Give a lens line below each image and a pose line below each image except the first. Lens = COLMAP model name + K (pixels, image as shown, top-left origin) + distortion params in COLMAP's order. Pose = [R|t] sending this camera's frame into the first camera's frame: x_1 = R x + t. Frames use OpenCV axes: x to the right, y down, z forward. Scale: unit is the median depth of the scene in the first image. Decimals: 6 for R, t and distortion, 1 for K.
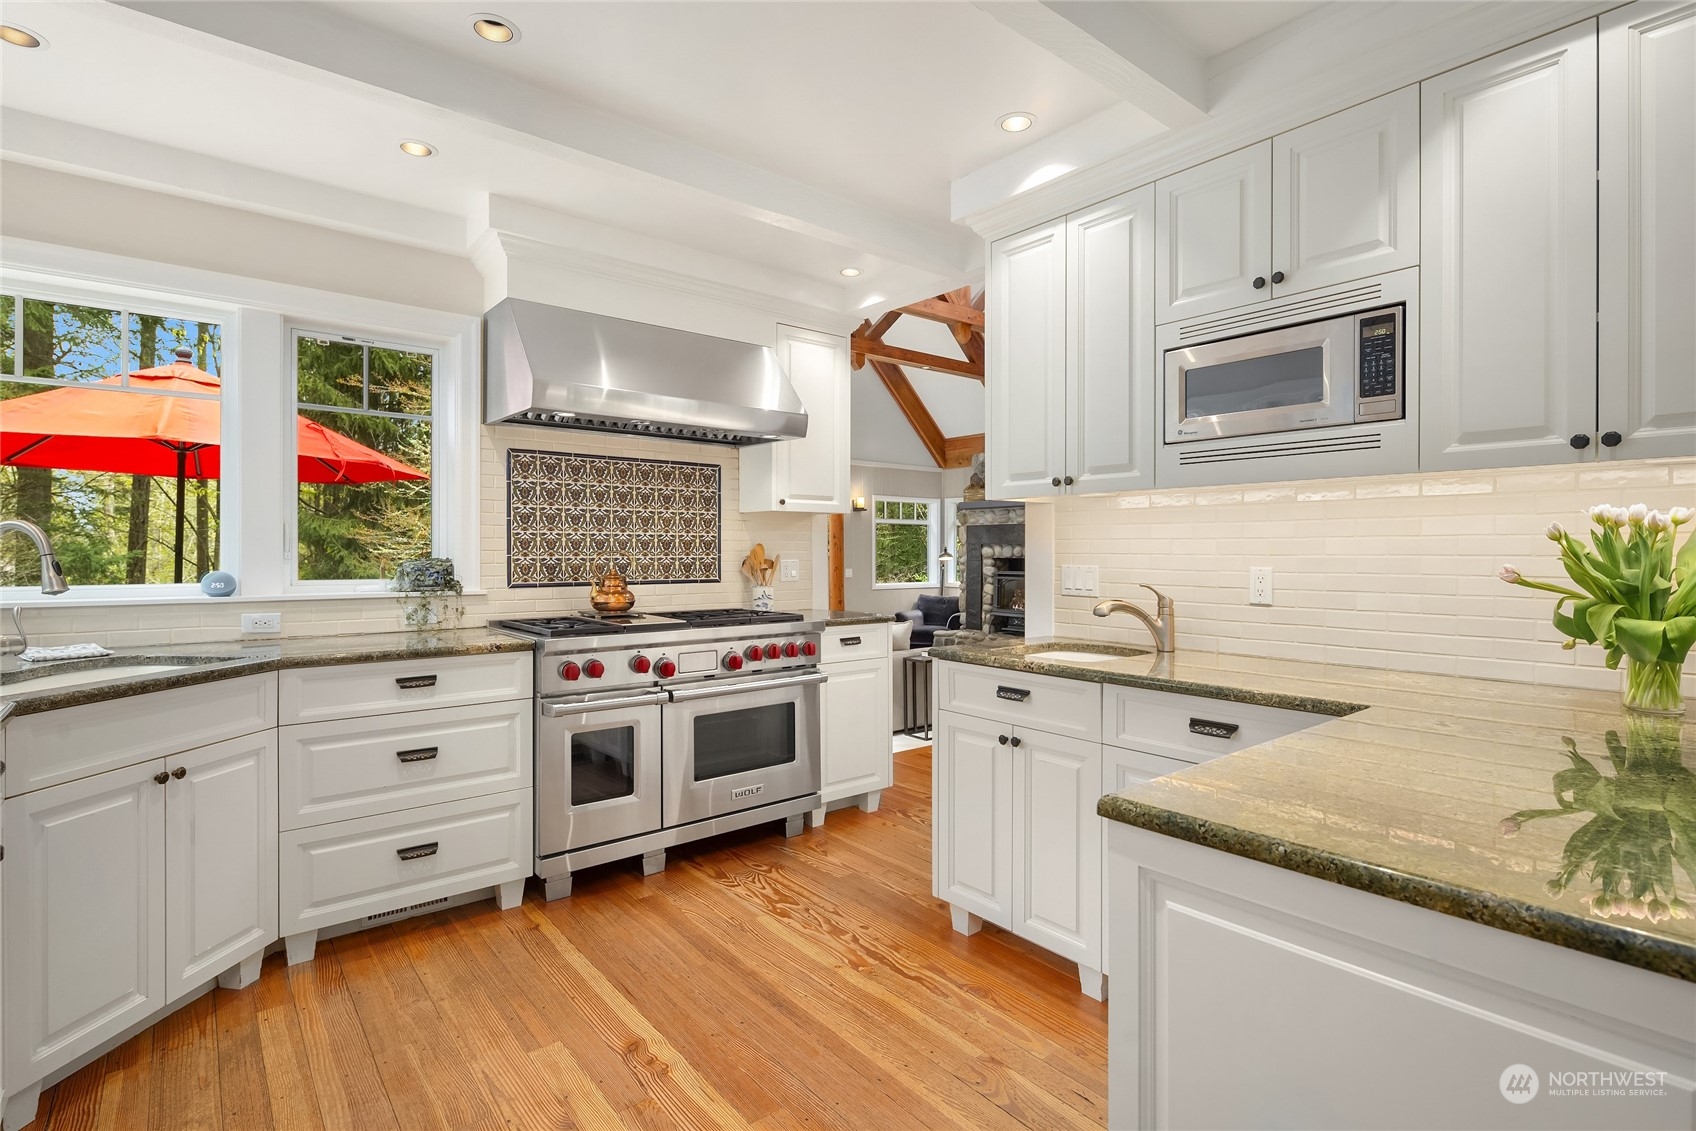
lens RADIAL K [[823.4, 0, 856.1], [0, 823.4, 559.6], [0, 0, 1]] dist [0.002814, -0.000754]
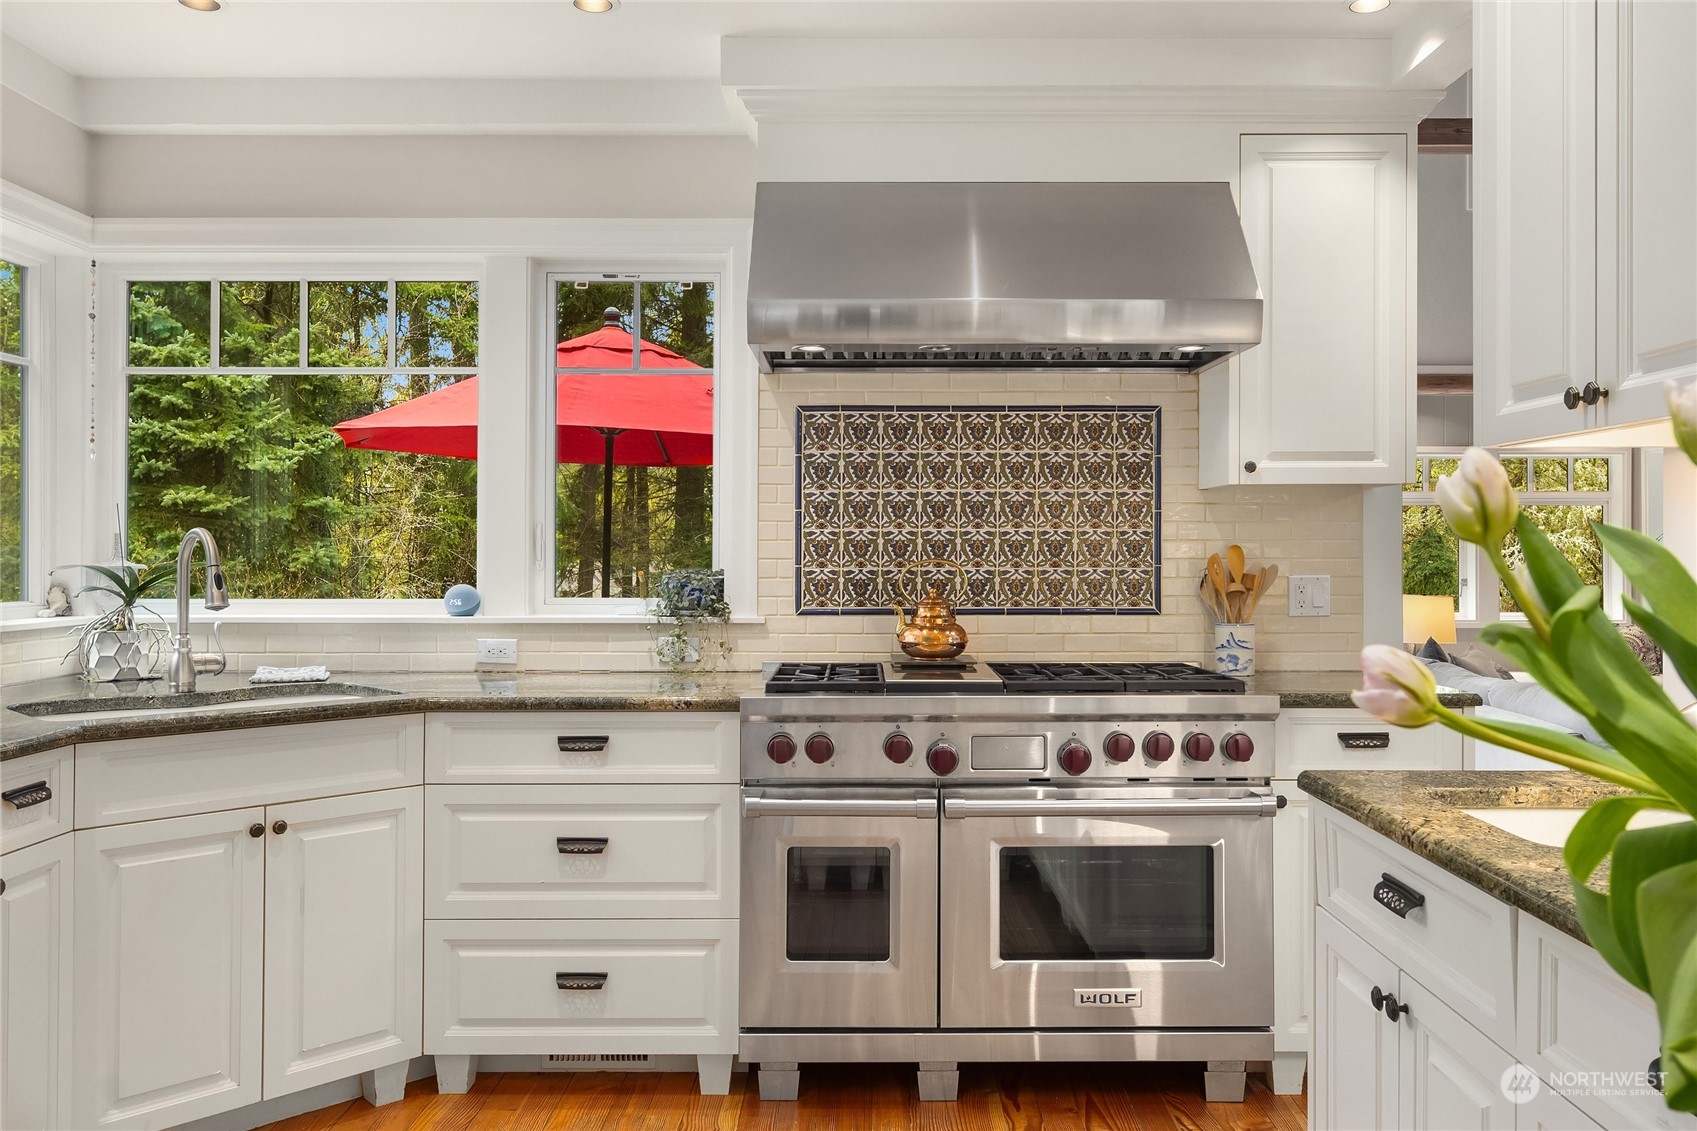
lens RADIAL K [[1290.5, 0, 849.5], [0, 1290.5, 568.0], [0, 0, 1]] dist [-0.005257, -0.006363]
pose [[0.772556, 0.003957, -0.634934, 0.285900], [-0.005286, 0.999986, -0.000200, -0.003752], [0.634924, 0.003511, 0.772566, 0.227872]]
